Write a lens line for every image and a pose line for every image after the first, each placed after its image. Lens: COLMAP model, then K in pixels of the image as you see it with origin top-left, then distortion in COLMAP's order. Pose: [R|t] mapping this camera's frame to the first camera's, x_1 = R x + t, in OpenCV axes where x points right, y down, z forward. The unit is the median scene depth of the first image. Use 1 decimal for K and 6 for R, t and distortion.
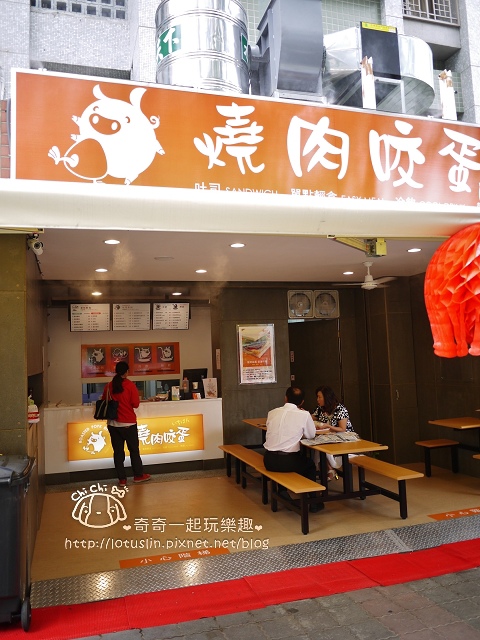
lens RADIAL K [[531.5, 0, 240.0], [0, 531.5, 320.0], [0, 0, 1]] dist [0.008664, -0.051606]
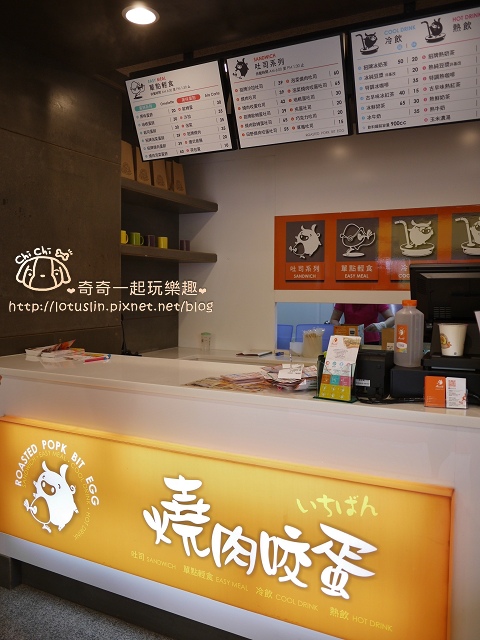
lens RADIAL K [[531.5, 0, 240.0], [0, 531.5, 320.0], [0, 0, 1]] dist [0.008664, -0.051606]
pose [[0.720646, 0.085392, -0.688025, 0.000979], [0.022960, 0.988902, 0.146784, 0.081786], [0.692923, -0.121576, 0.710687, 0.789184]]
